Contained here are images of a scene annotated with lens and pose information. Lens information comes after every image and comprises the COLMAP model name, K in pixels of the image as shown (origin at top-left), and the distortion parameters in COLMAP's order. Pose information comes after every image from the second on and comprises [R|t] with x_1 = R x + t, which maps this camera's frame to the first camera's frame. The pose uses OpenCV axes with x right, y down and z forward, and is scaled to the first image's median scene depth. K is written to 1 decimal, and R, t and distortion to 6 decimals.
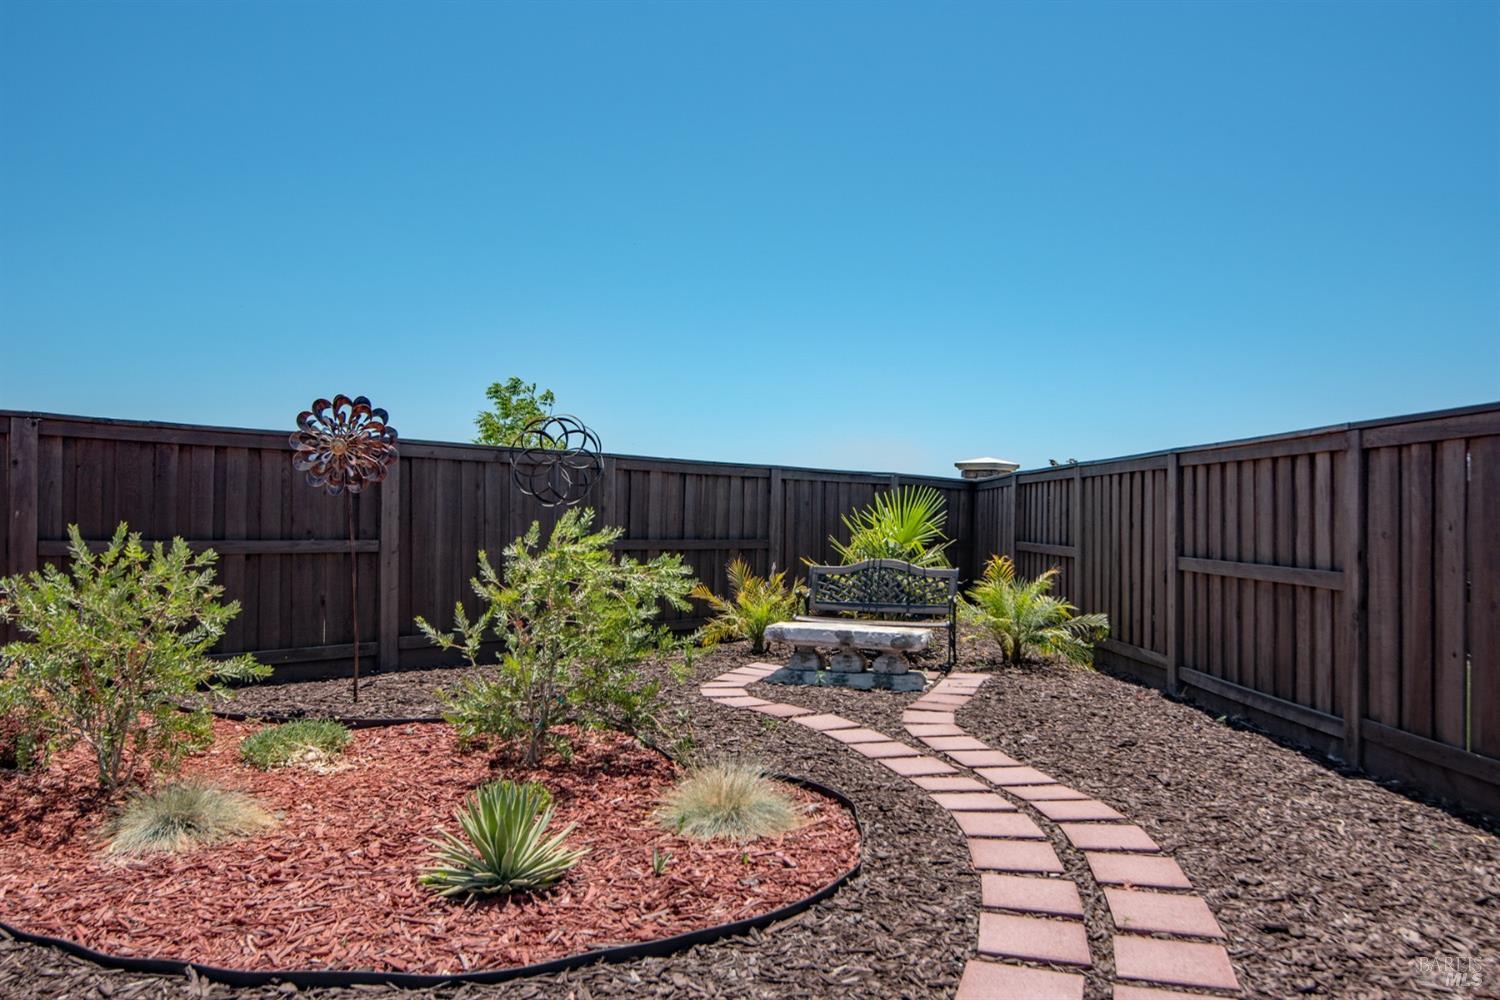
lens RADIAL K [[1214.7, 0, 749.2], [0, 1214.7, 500.0], [0, 0, 1]] dist [0.001868, 0.000595]
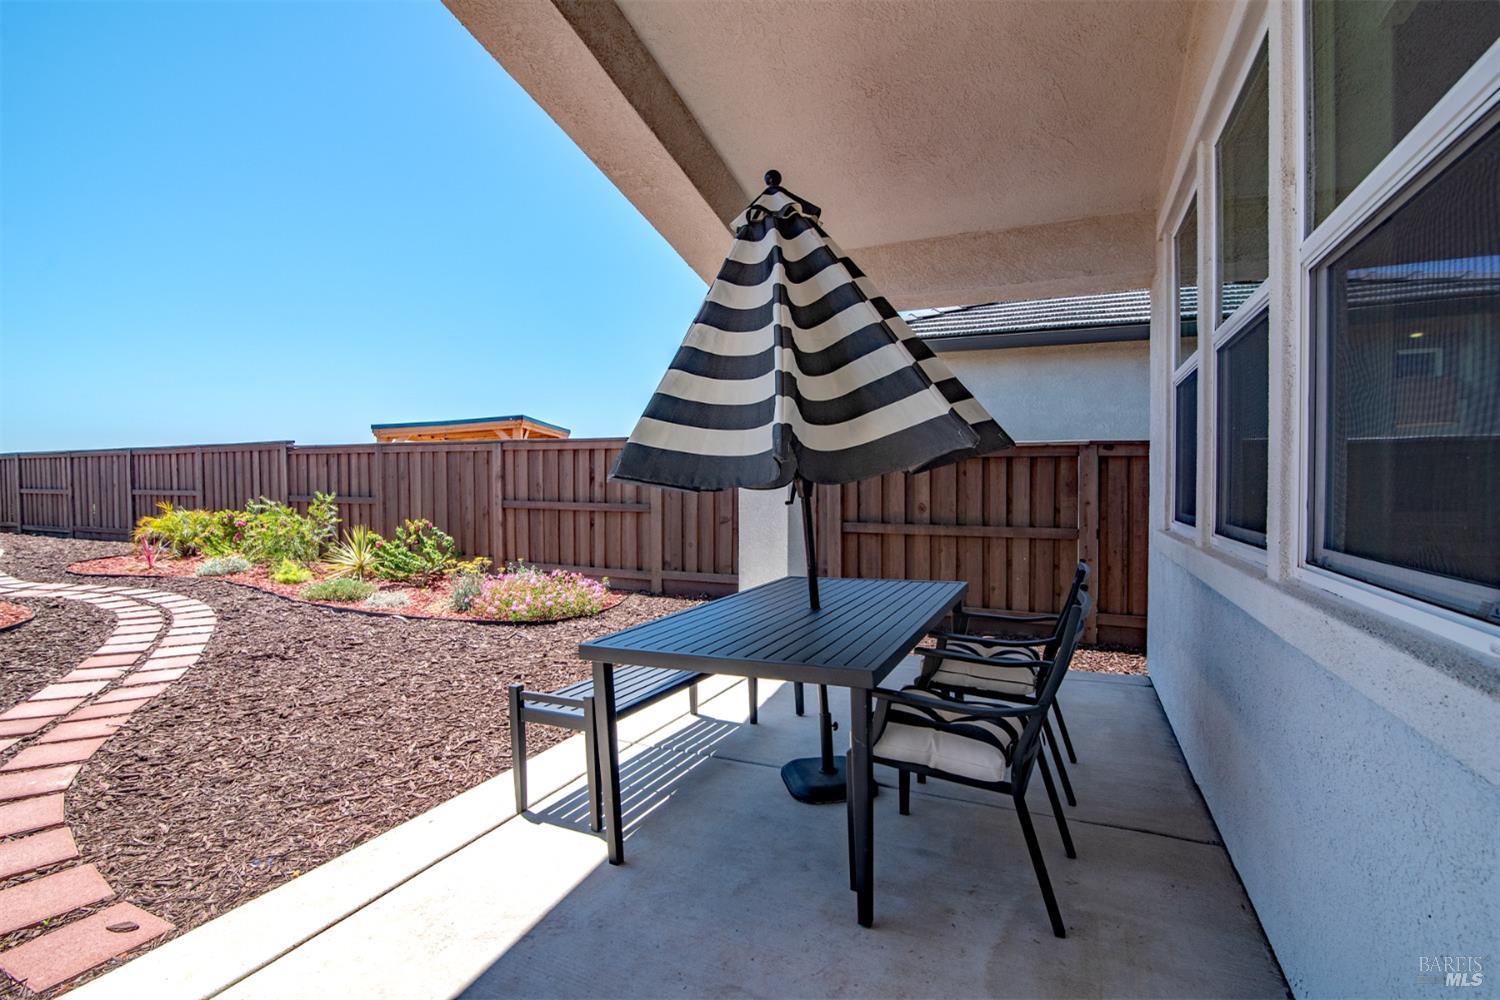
lens RADIAL K [[681.2, 0, 750.0], [0, 681.2, 499.8], [0, 0, 1]] dist [0.001265, 0.000084]
pose [[0.461563, -0.025419, 0.886743, -0.316109], [-0.009397, 0.999393, 0.033540, 0.000541], [-0.887057, -0.023814, 0.461044, -1.398612]]
